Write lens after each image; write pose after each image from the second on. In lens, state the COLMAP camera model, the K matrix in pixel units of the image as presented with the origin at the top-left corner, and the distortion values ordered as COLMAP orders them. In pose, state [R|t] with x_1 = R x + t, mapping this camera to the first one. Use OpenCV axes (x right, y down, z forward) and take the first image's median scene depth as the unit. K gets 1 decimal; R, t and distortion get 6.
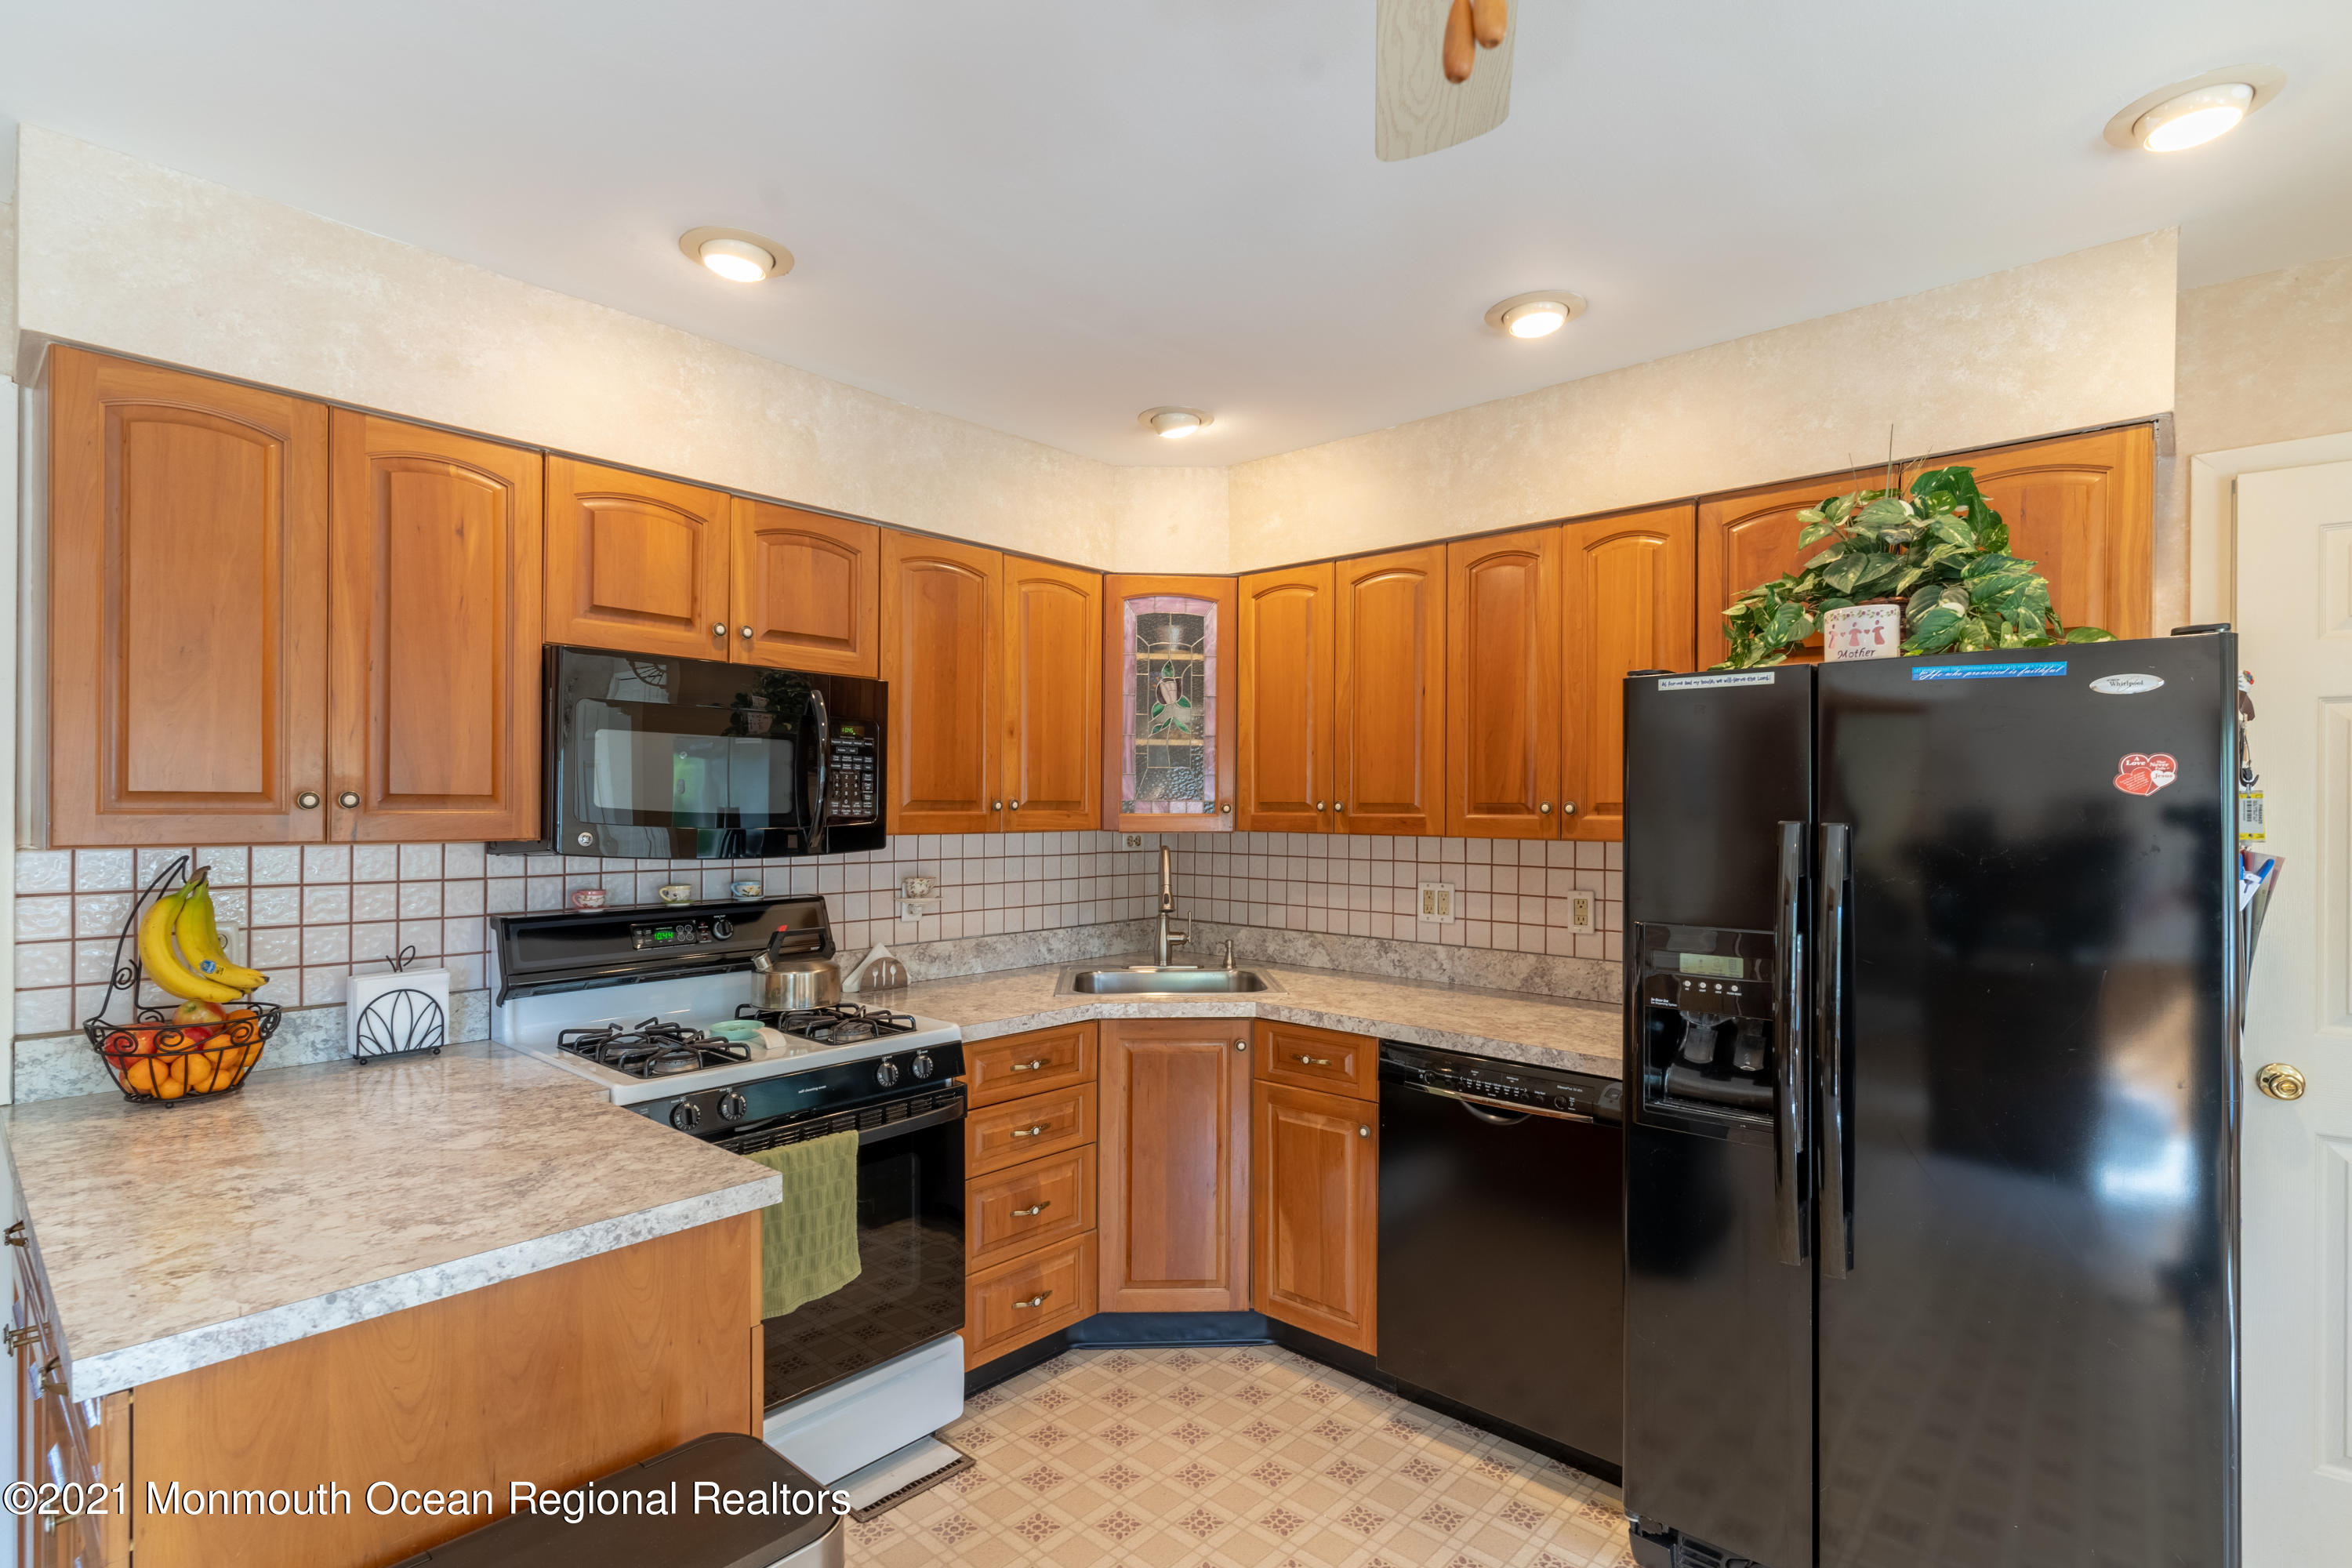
lens RADIAL K [[1141.9, 0, 1173.8], [0, 1141.9, 800.0], [0, 0, 1]] dist [0.005436, 0.001437]
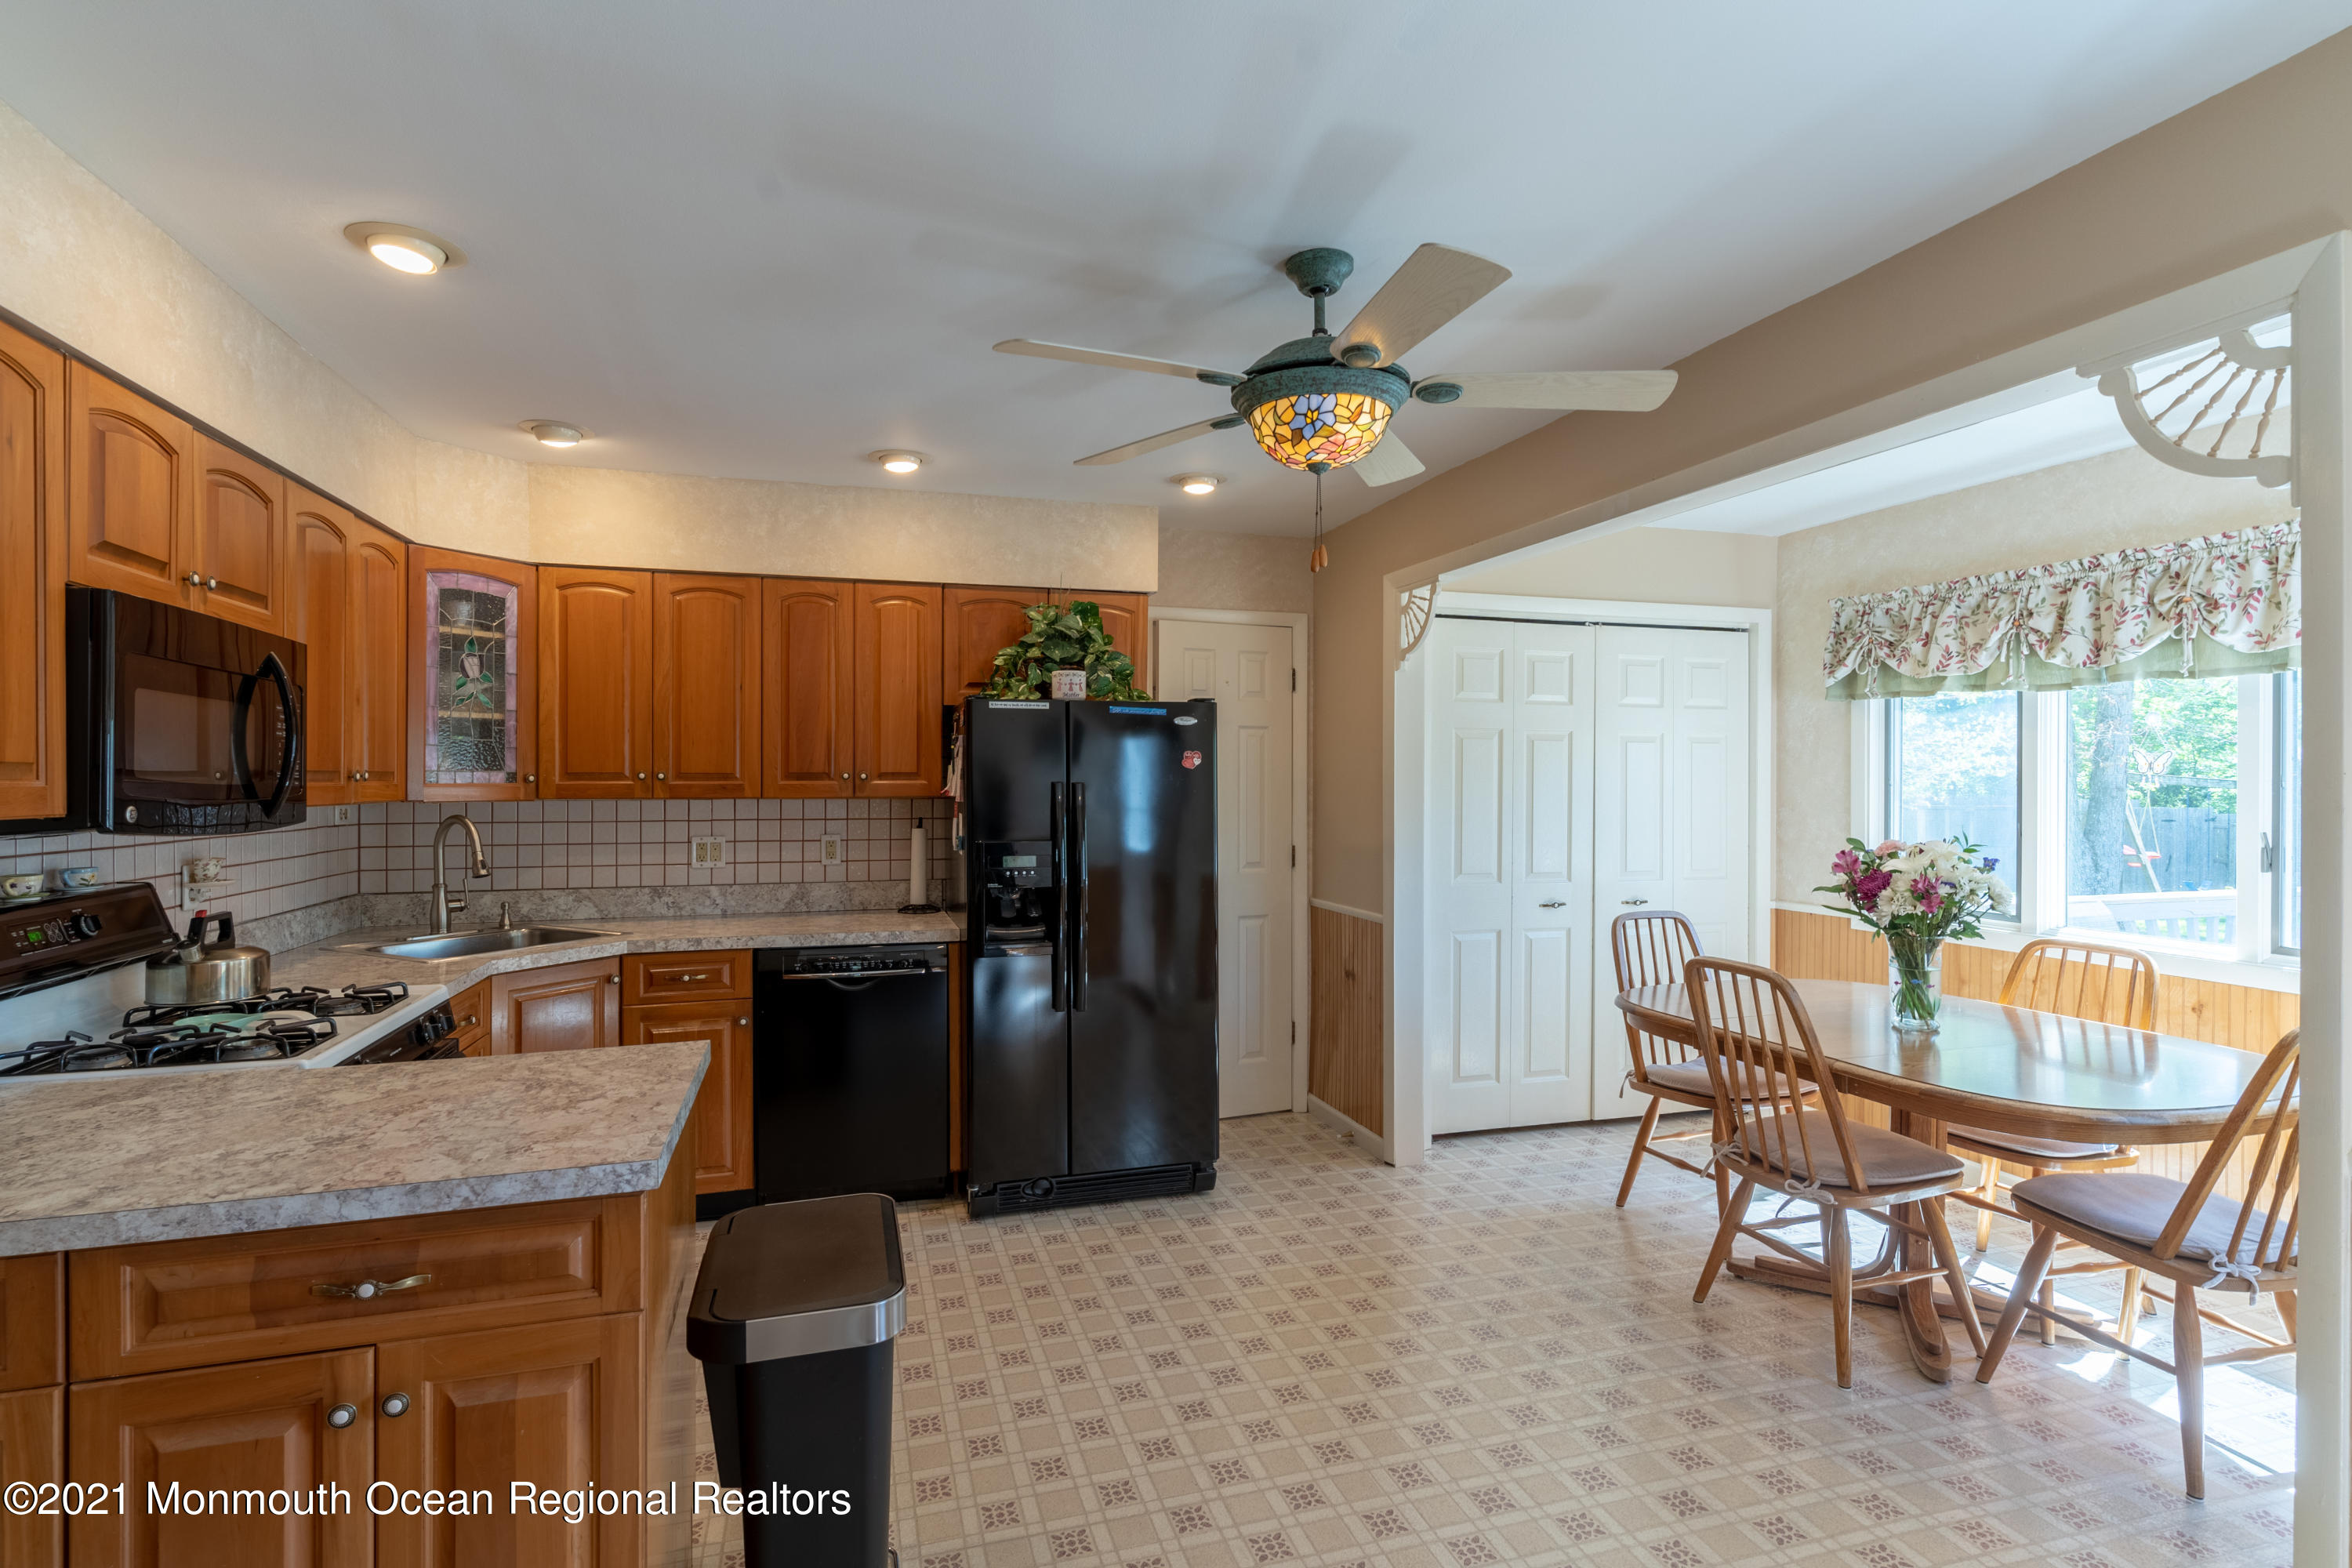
lens RADIAL K [[1141.9, 0, 1182.1], [0, 1141.9, 784.0], [0, 0, 1]] dist [0.005436, 0.001437]
pose [[0.513709, -0.009217, 0.857915, -0.658037], [-0.000234, 0.999941, 0.010883, 0.000987], [-0.857965, -0.005792, 0.513676, -0.105613]]
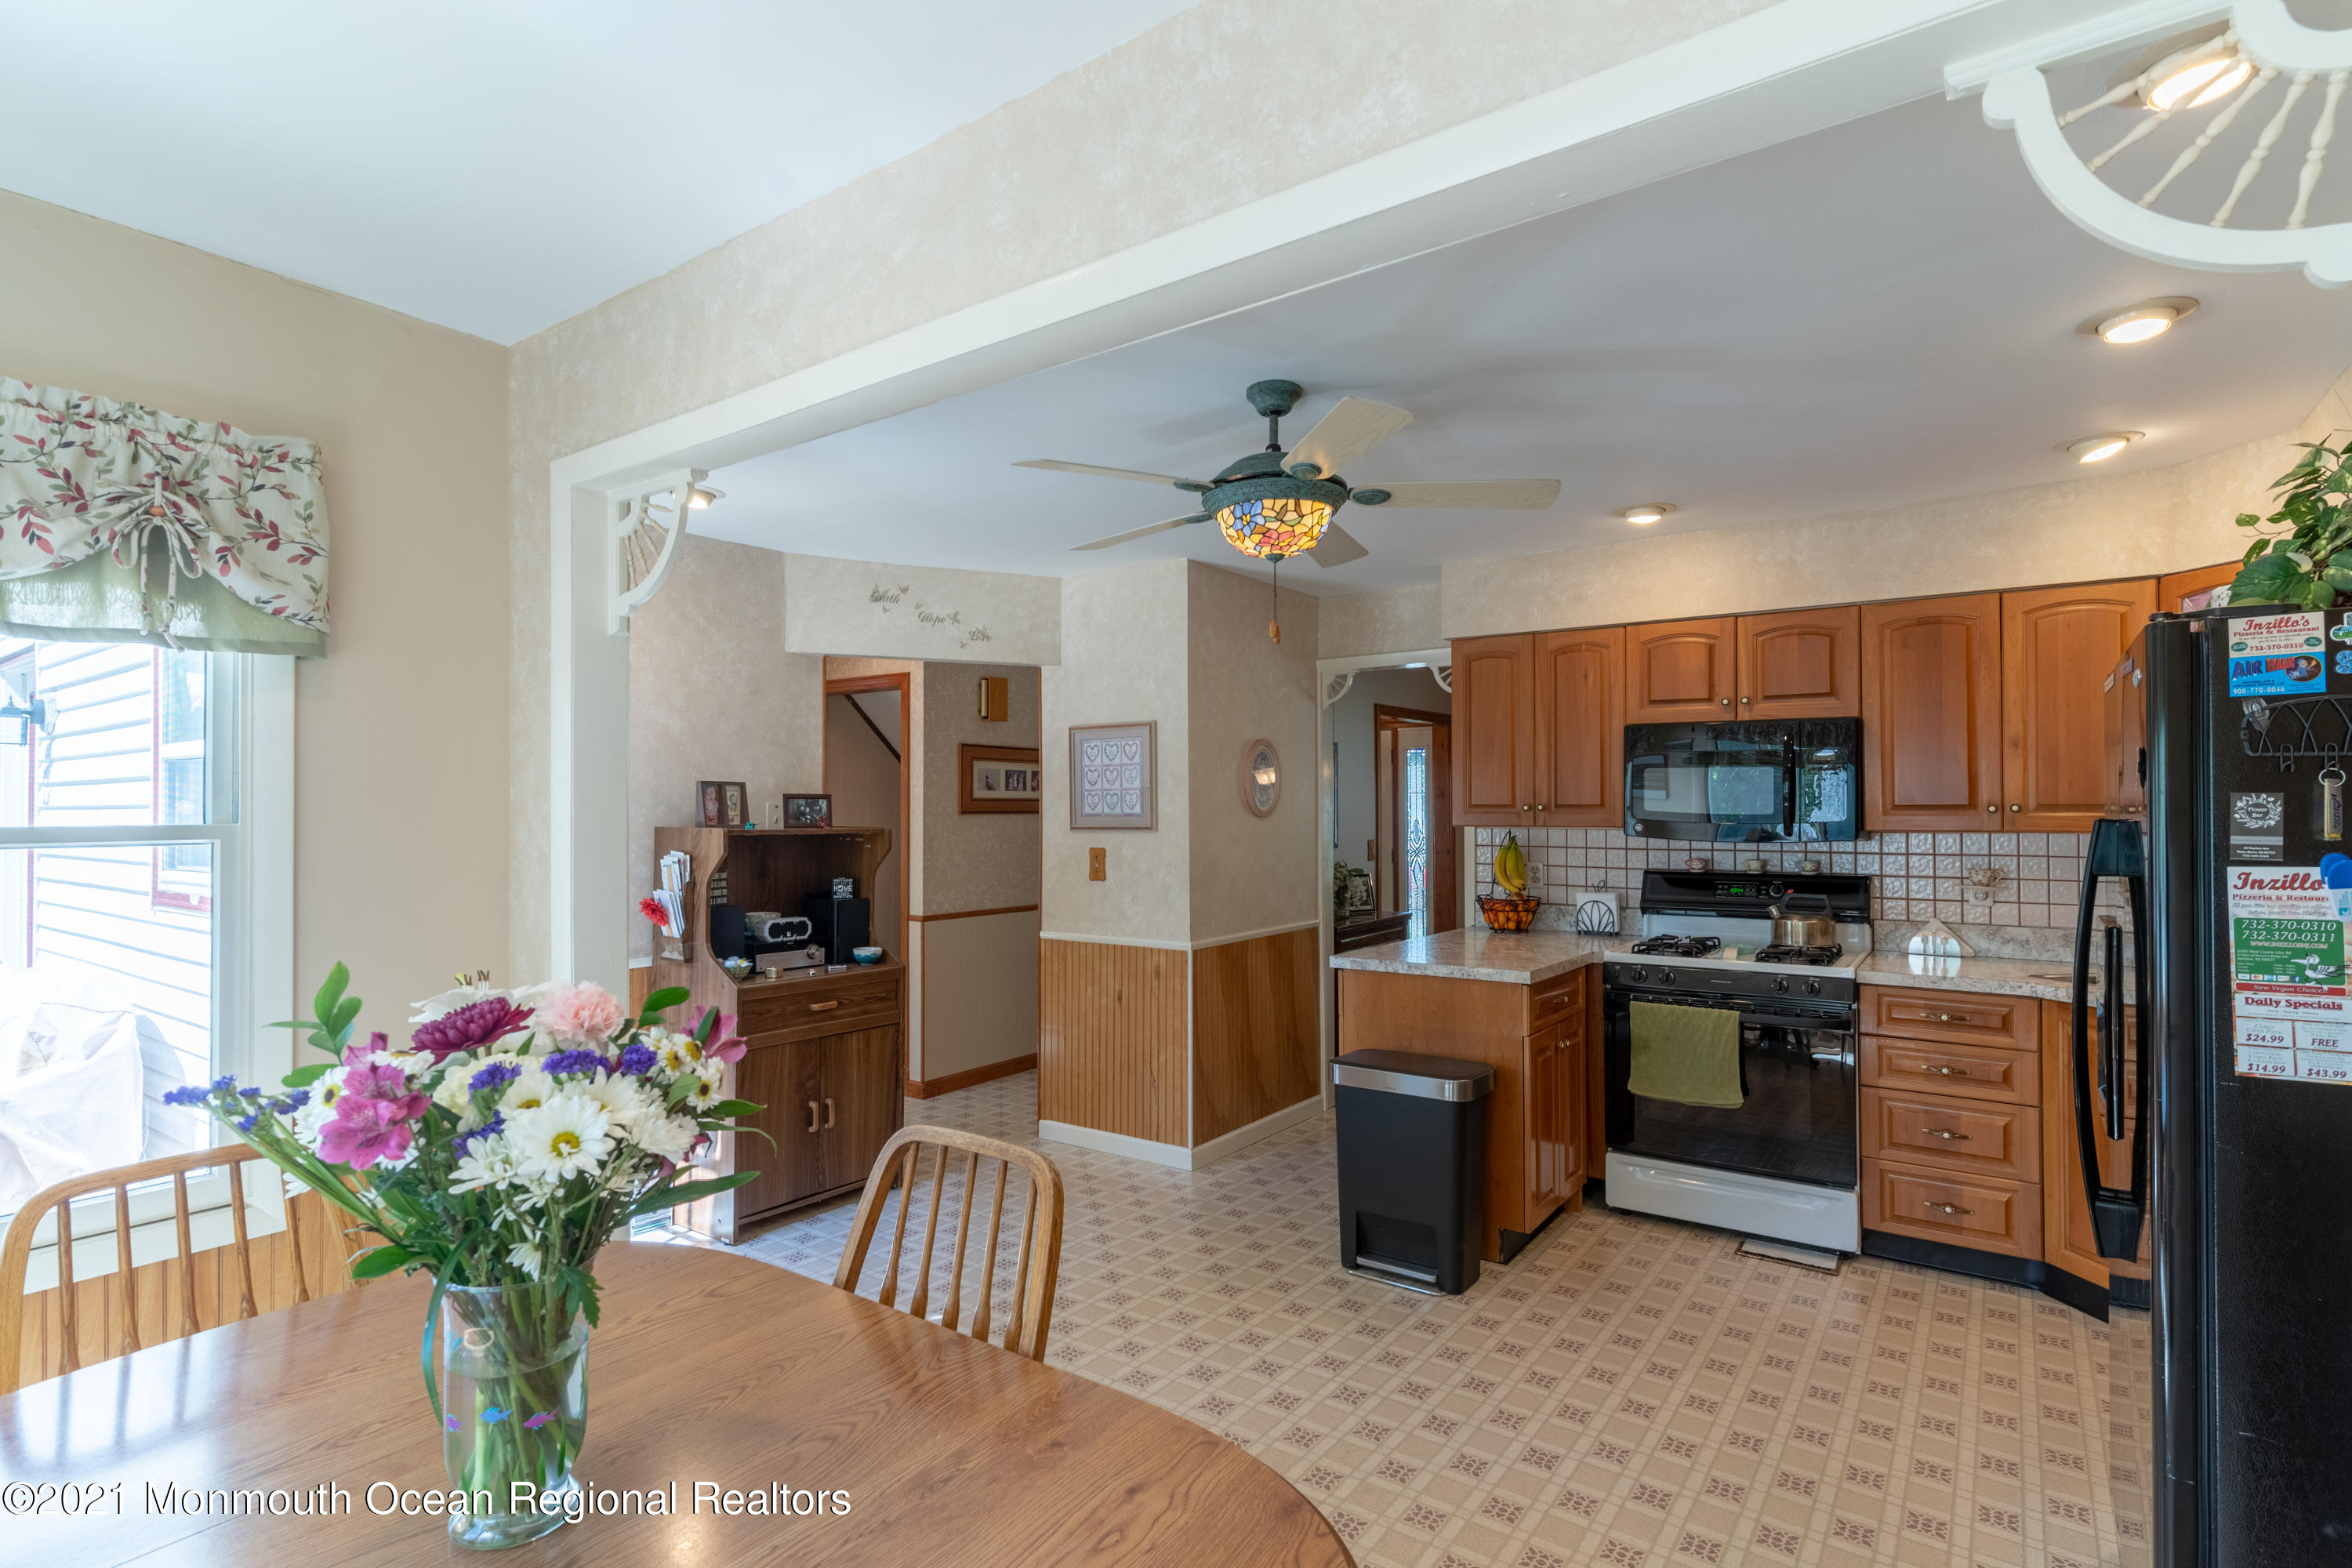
lens RADIAL K [[1141.9, 0, 1175.7], [0, 1141.9, 793.3], [0, 0, 1]] dist [0.005436, 0.001437]
pose [[0.101901, -0.021795, -0.994556, 0.979294], [0.003242, 0.999762, -0.021577, 0.012664], [0.994789, -0.001025, 0.101947, 0.041435]]
